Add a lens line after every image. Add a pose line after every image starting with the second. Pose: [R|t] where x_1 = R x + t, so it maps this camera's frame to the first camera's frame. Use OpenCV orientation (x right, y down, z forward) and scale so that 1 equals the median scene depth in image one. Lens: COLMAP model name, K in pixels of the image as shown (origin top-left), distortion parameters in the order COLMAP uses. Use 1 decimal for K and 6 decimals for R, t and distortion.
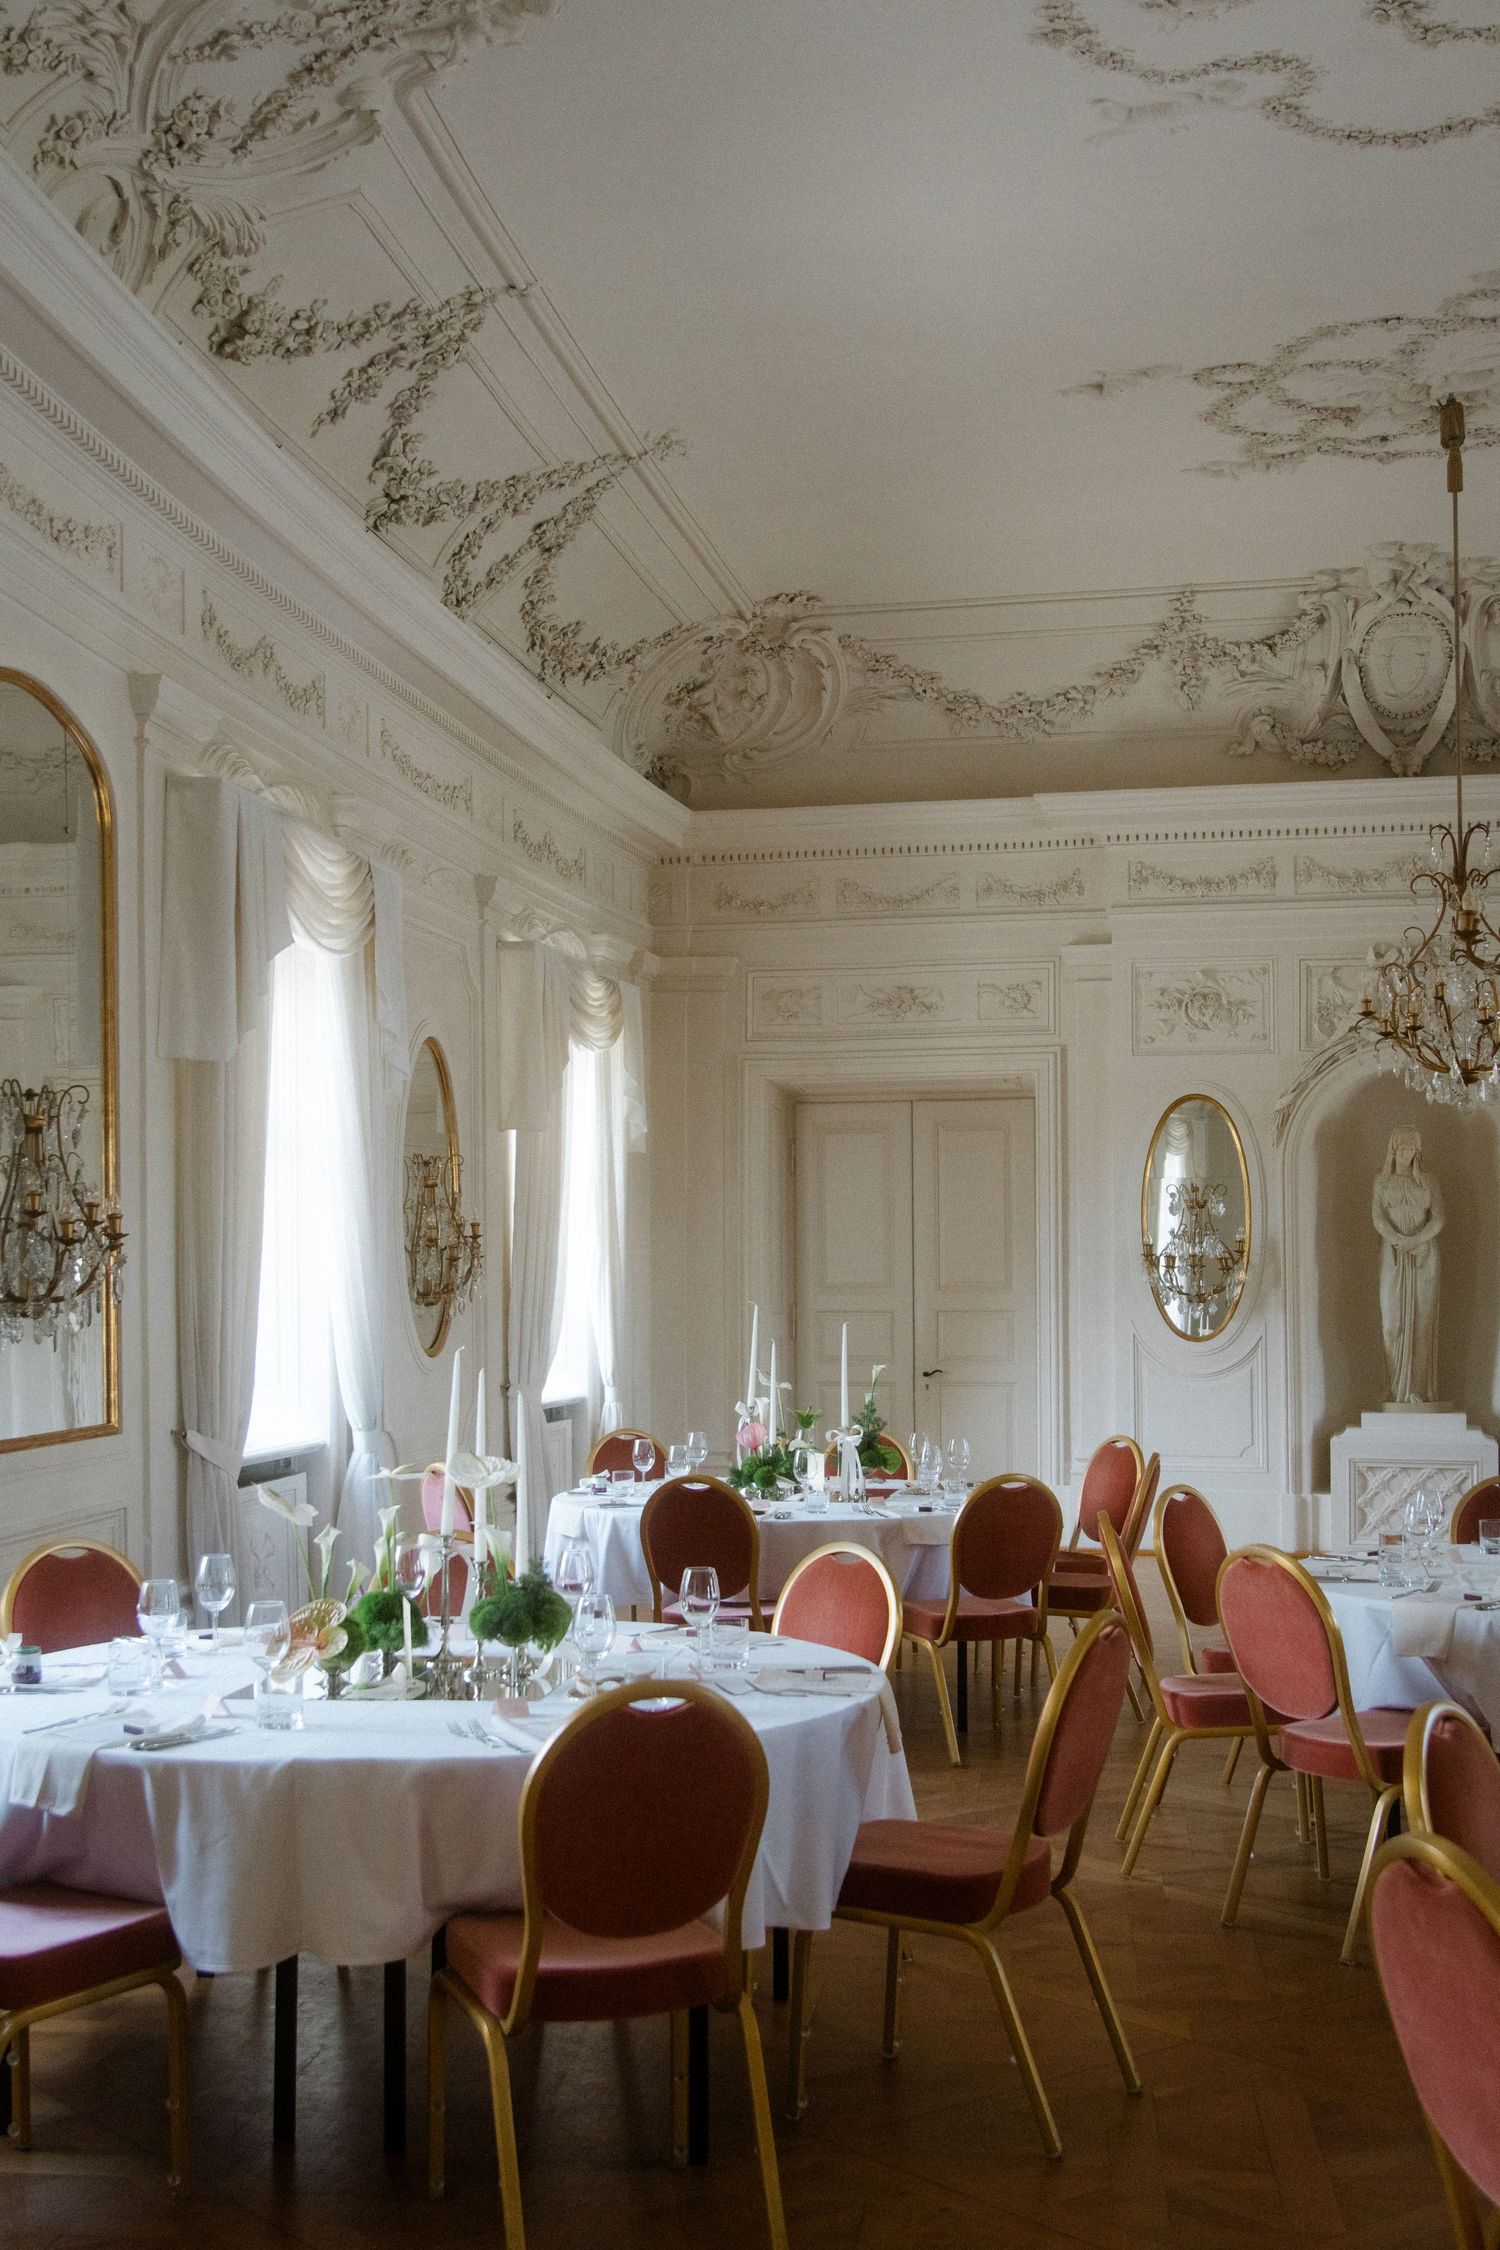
lens RADIAL K [[2502.7, 0, 757.6], [0, 2502.7, 1143.1], [0, 0, 1]] dist [0.016536, 0.000000]
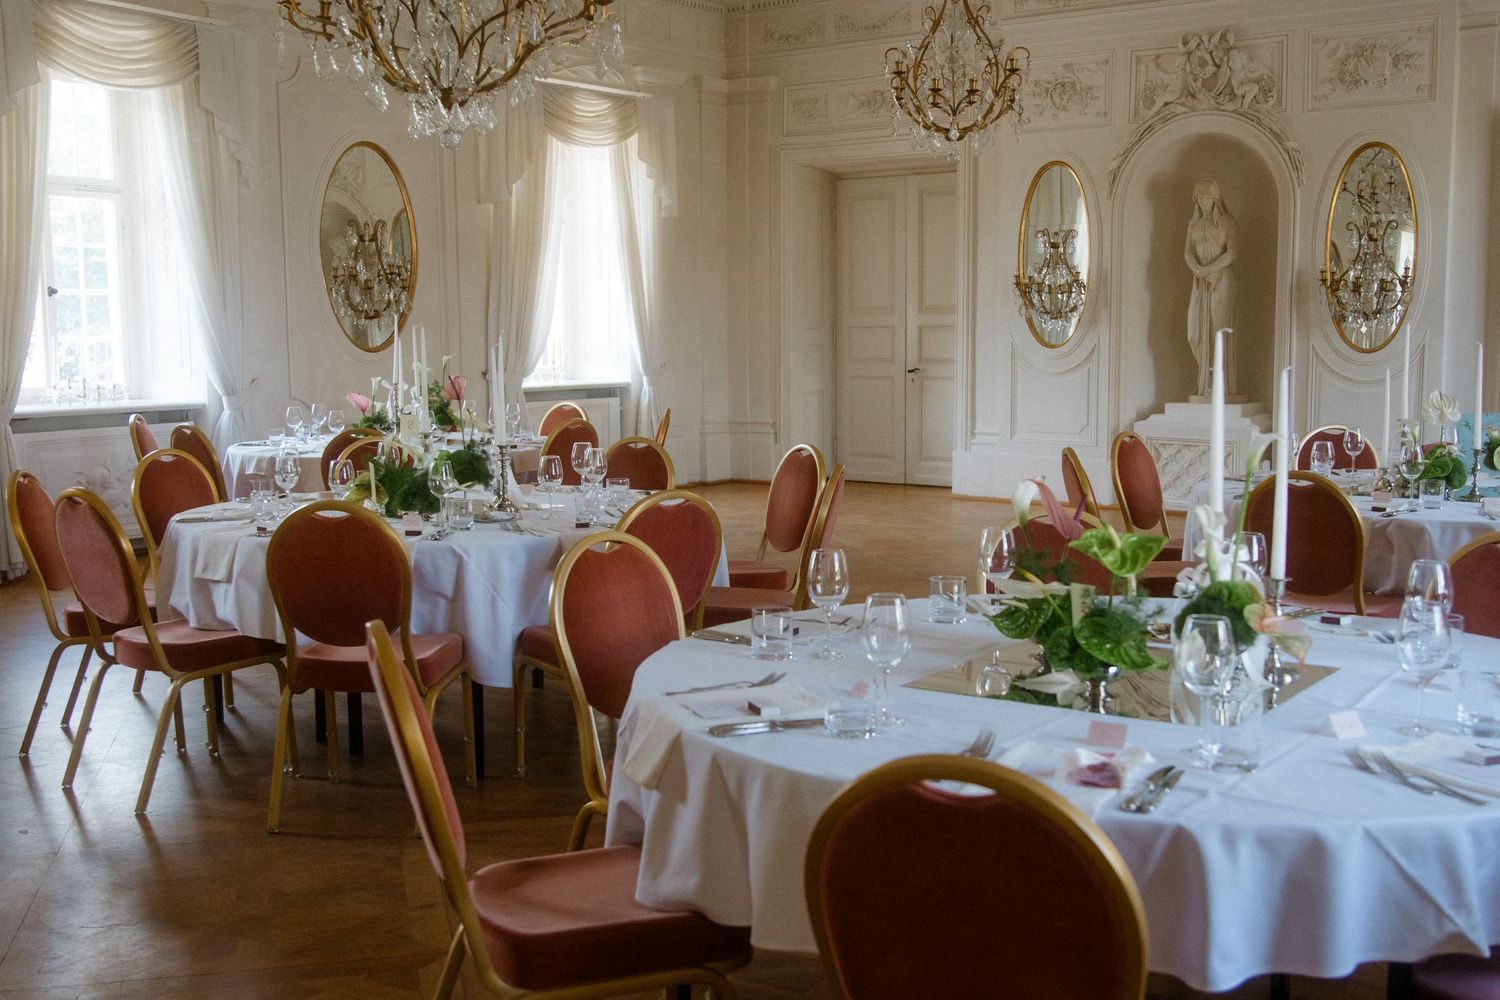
lens RADIAL K [[1668.4, 0, 751.1], [0, 1668.4, 489.4], [0, 0, 1]] dist [0.016536, 0.000000]
pose [[0.909081, 0.040057, -0.414689, 0.404175], [0.025633, 0.988103, 0.151639, 0.014043], [0.415830, -0.148482, 0.897239, 0.114889]]
